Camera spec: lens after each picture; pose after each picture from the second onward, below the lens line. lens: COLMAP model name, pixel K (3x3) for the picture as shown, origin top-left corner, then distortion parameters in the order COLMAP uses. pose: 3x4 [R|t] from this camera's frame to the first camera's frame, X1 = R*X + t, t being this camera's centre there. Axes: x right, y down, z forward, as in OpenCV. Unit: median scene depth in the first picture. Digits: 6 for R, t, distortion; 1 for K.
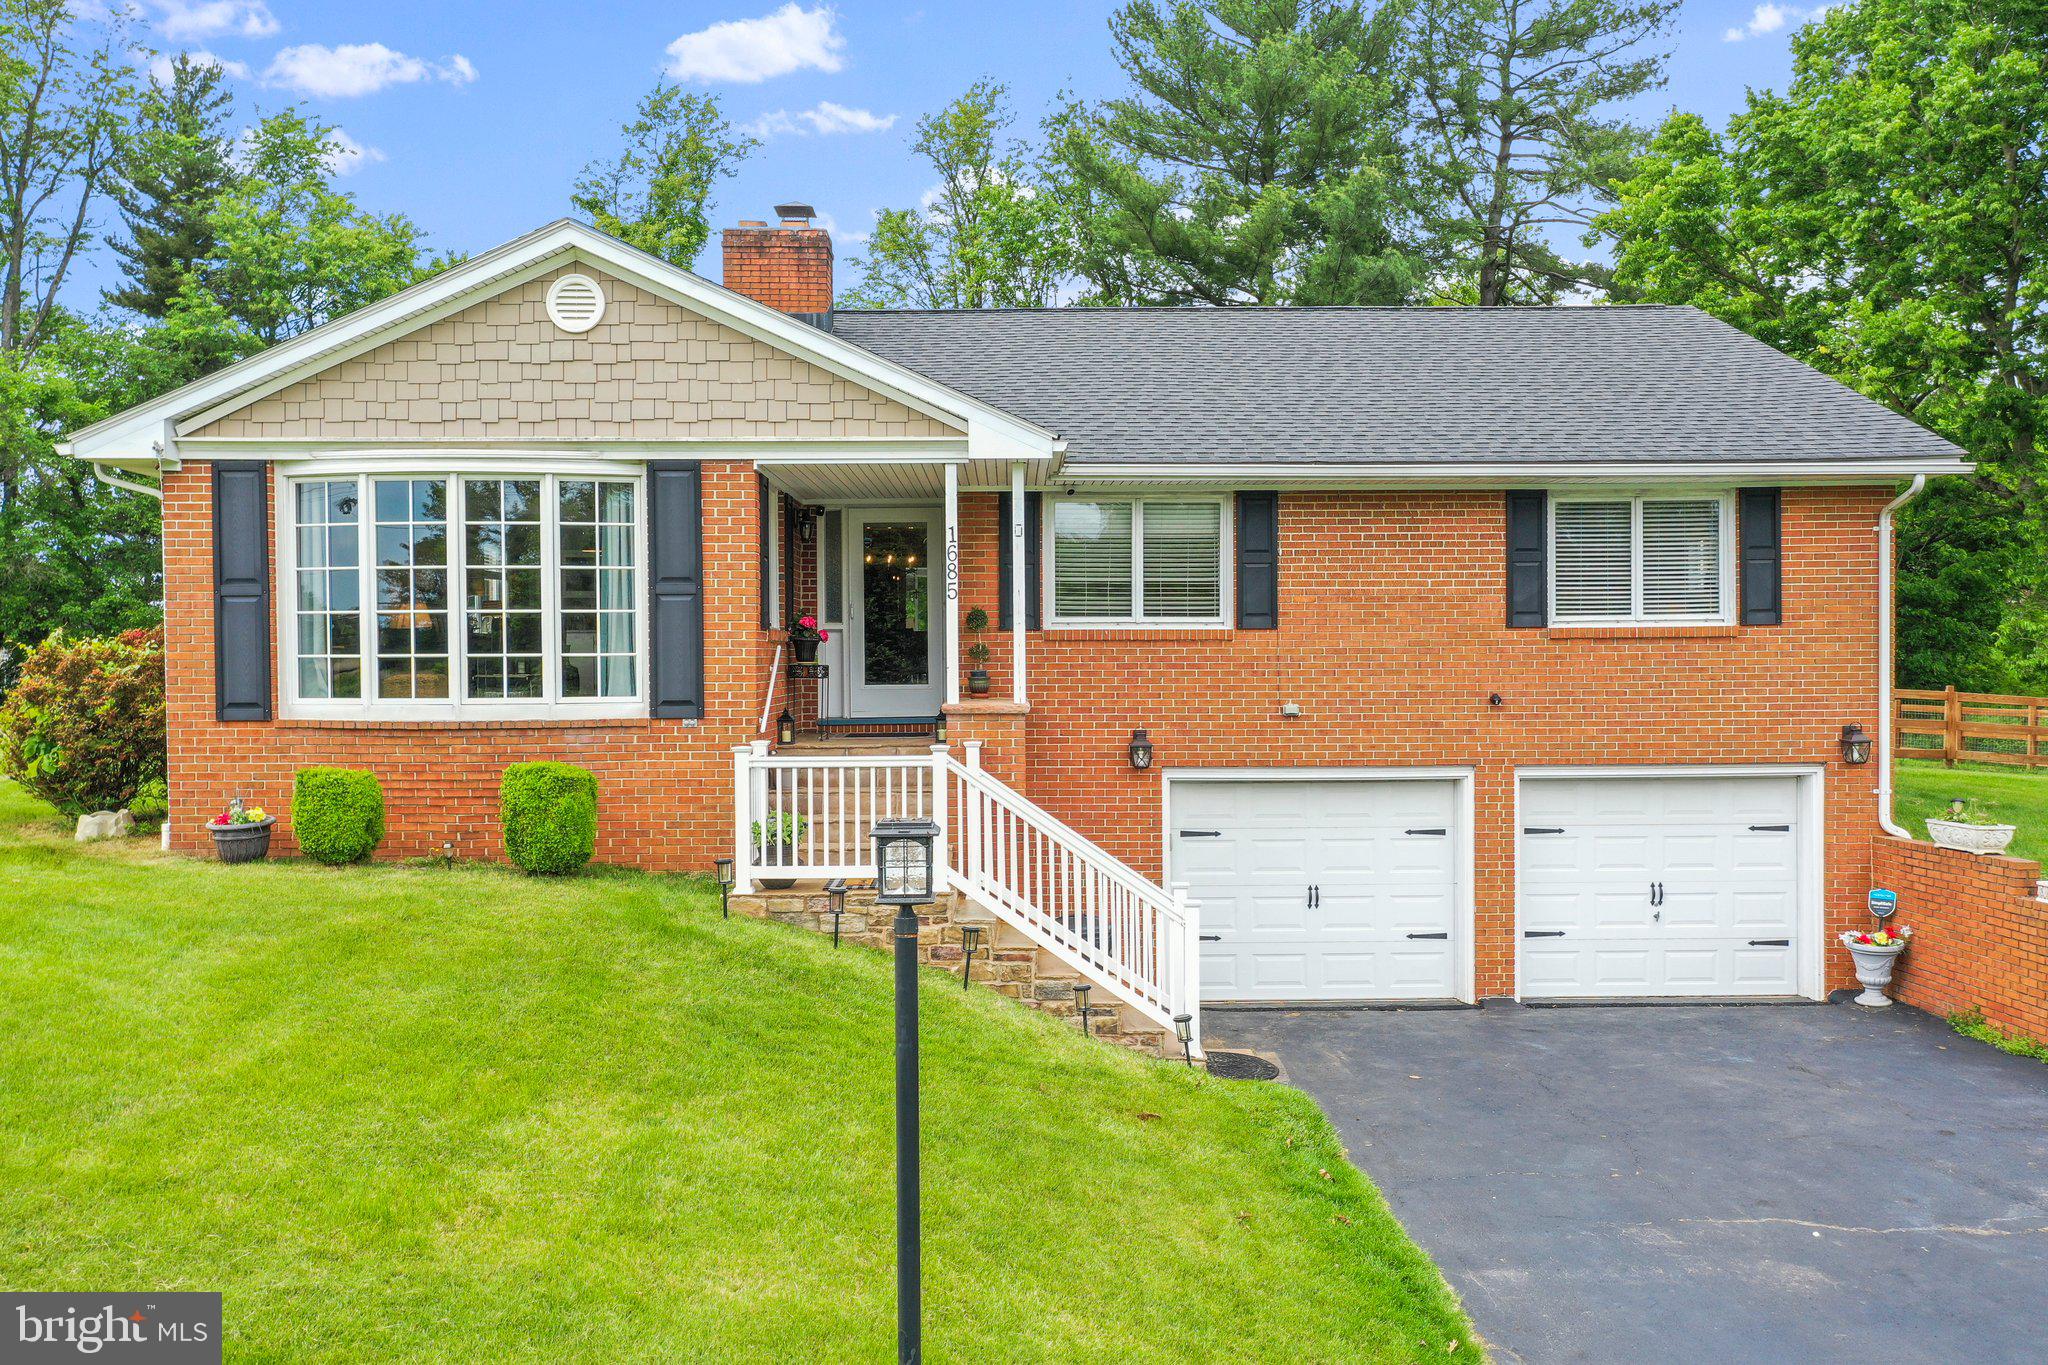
lens RADIAL K [[1600.7, 0, 1010.4], [0, 1600.7, 678.7], [0, 0, 1]] dist [0.017617, 0.003610]
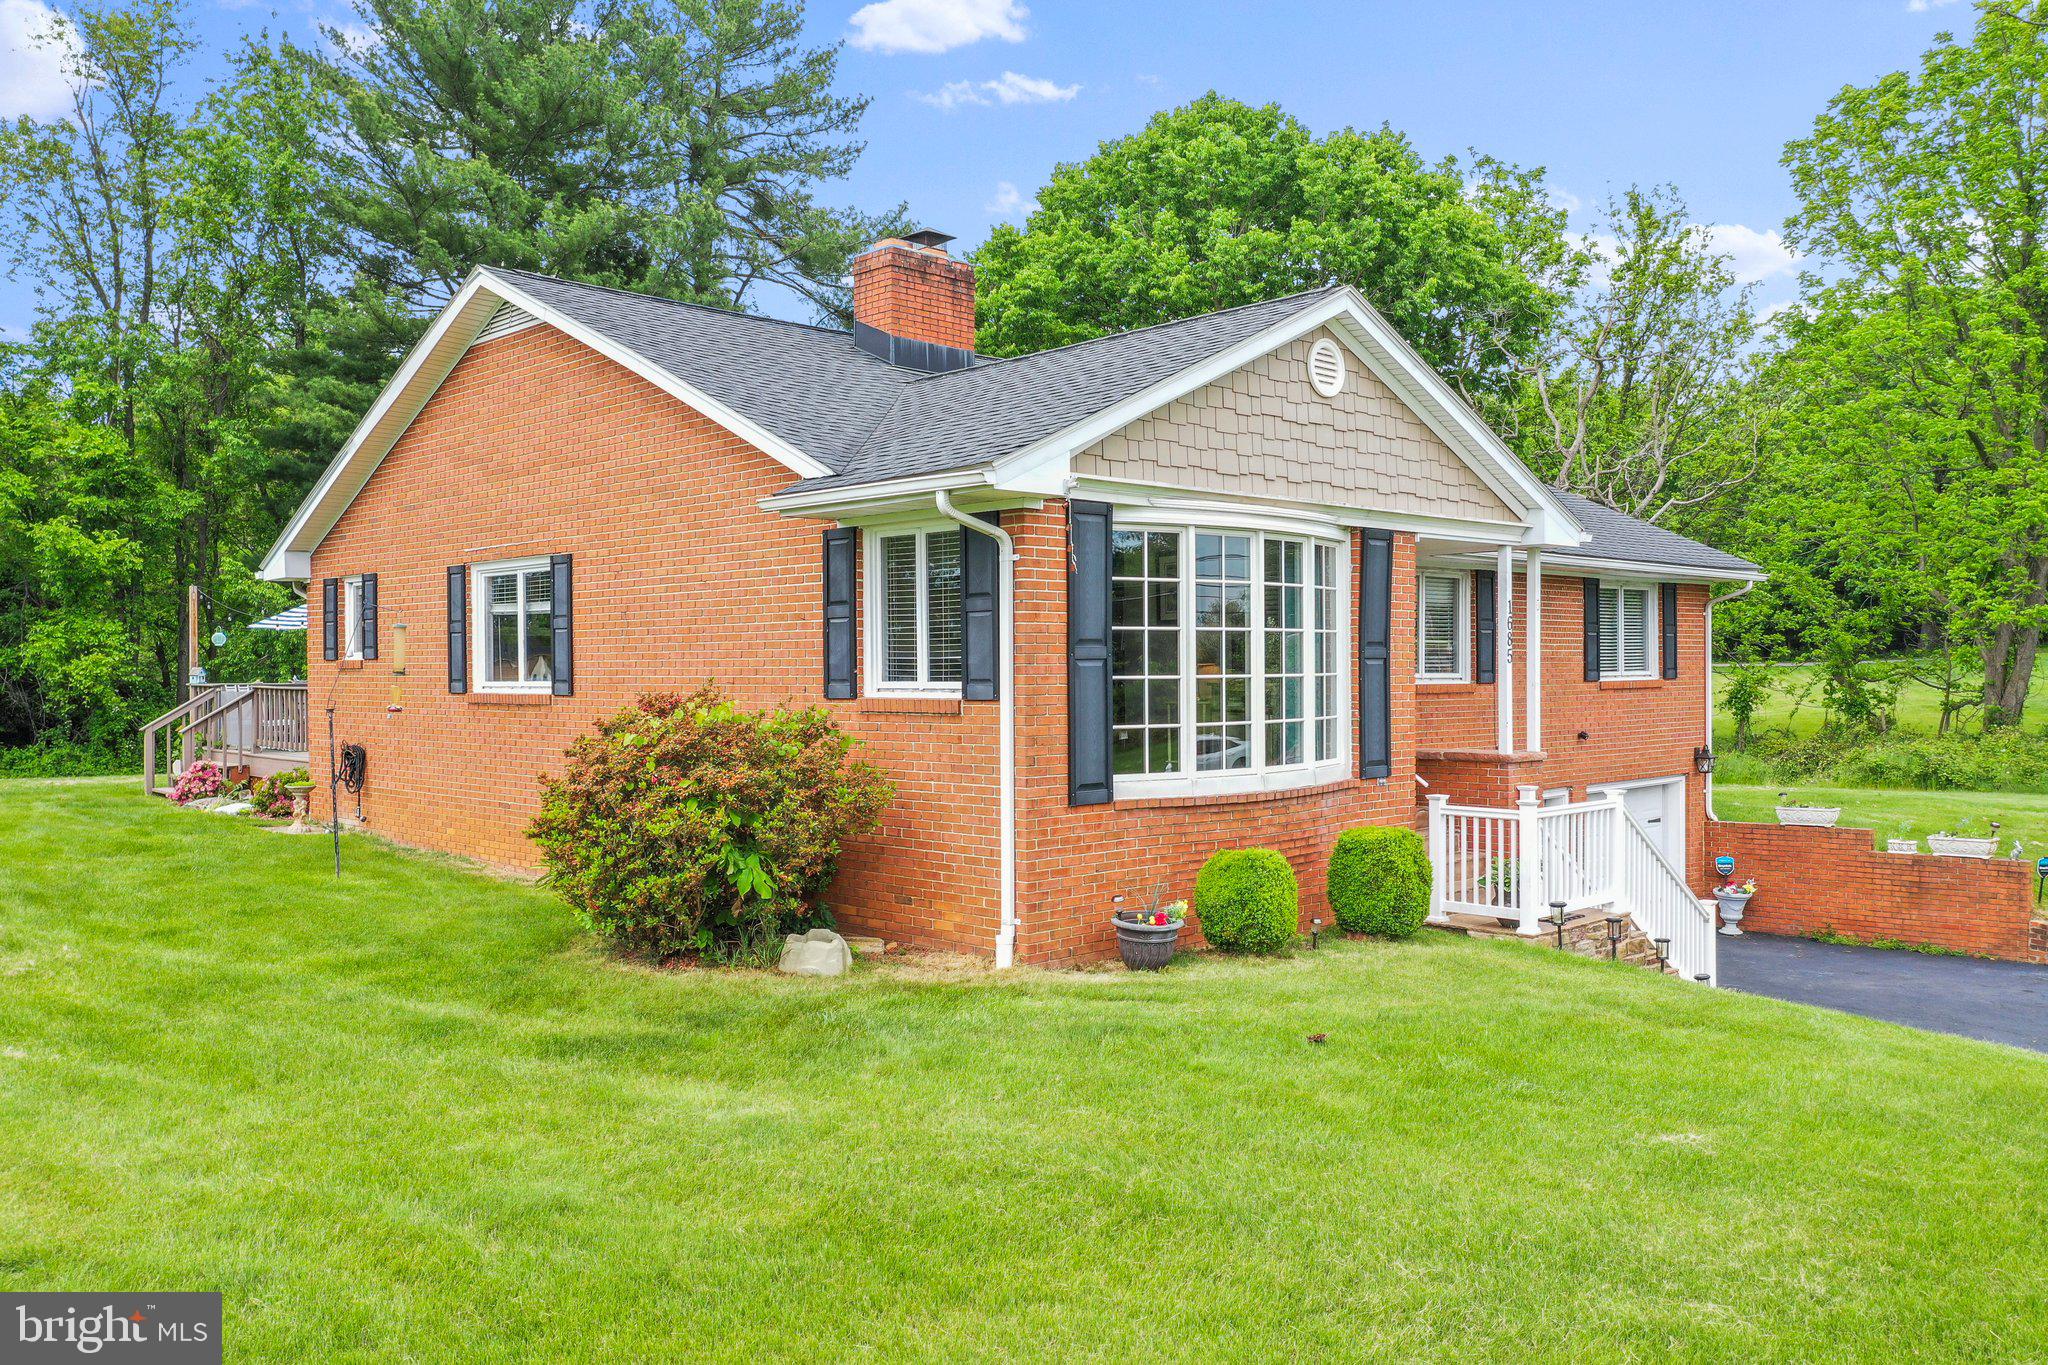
lens RADIAL K [[1636.7, 0, 1024.0], [0, 1636.7, 682.5], [0, 0, 1]] dist [0.006129, 0.004771]
pose [[0.723277, -0.006975, 0.690523, -0.964081], [0.015305, 0.999865, -0.005931, -0.029829], [-0.690388, 0.014858, 0.723286, 0.340954]]
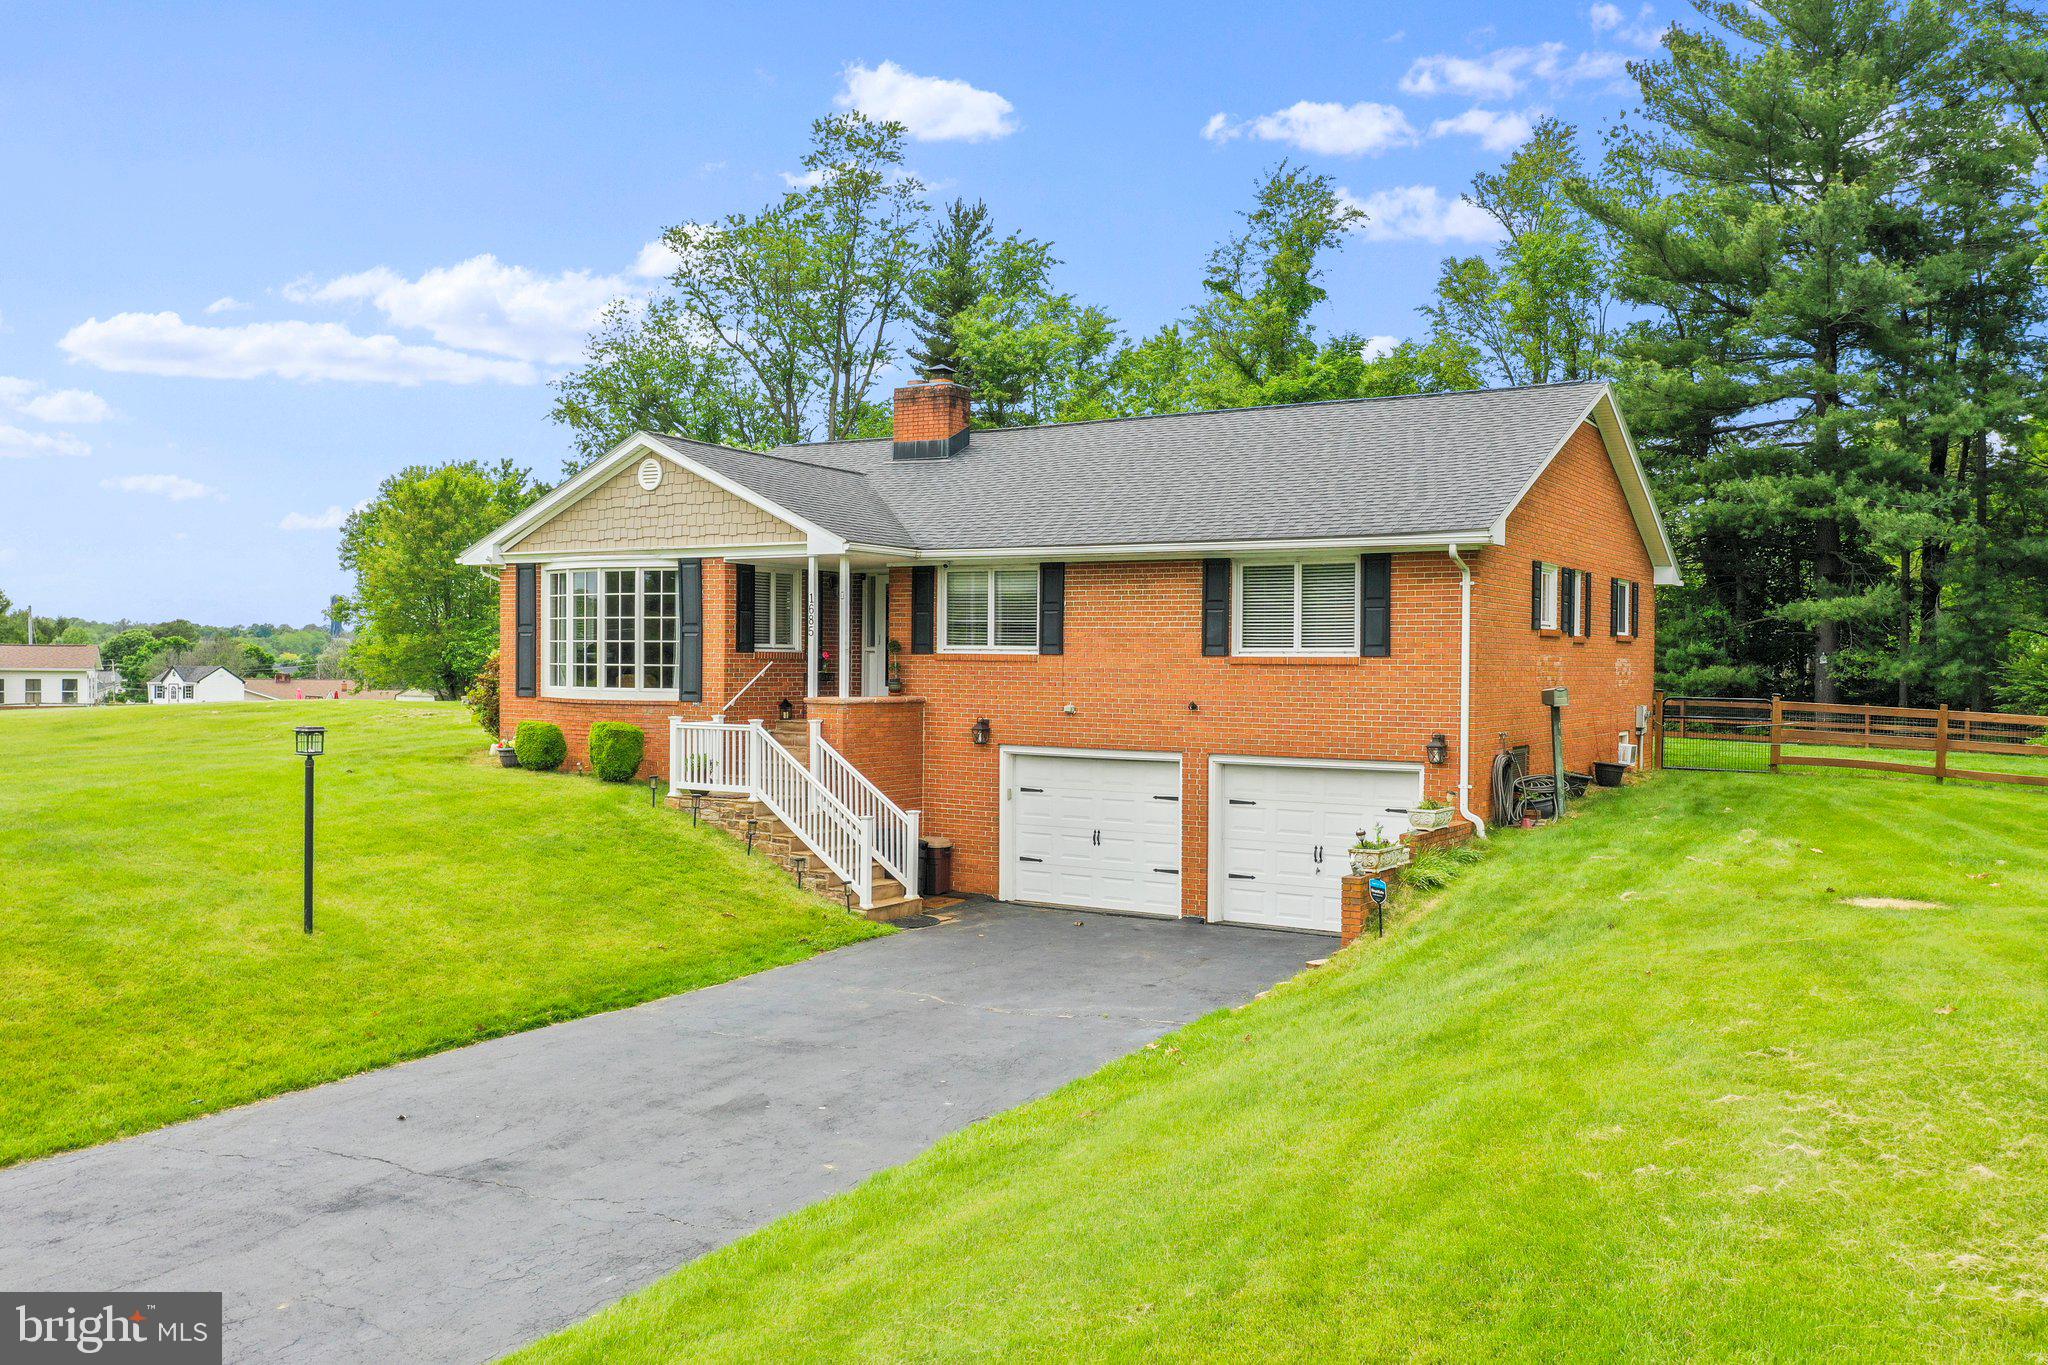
lens RADIAL K [[1567.5, 0, 1024.0], [0, 1567.5, 682.5], [0, 0, 1]] dist [0.003982, 0.079735]
pose [[0.848210, 0.021746, -0.529214, 0.909220], [-0.021641, 0.999745, 0.006394, -0.013921], [0.529218, 0.006029, 0.848464, -0.258615]]
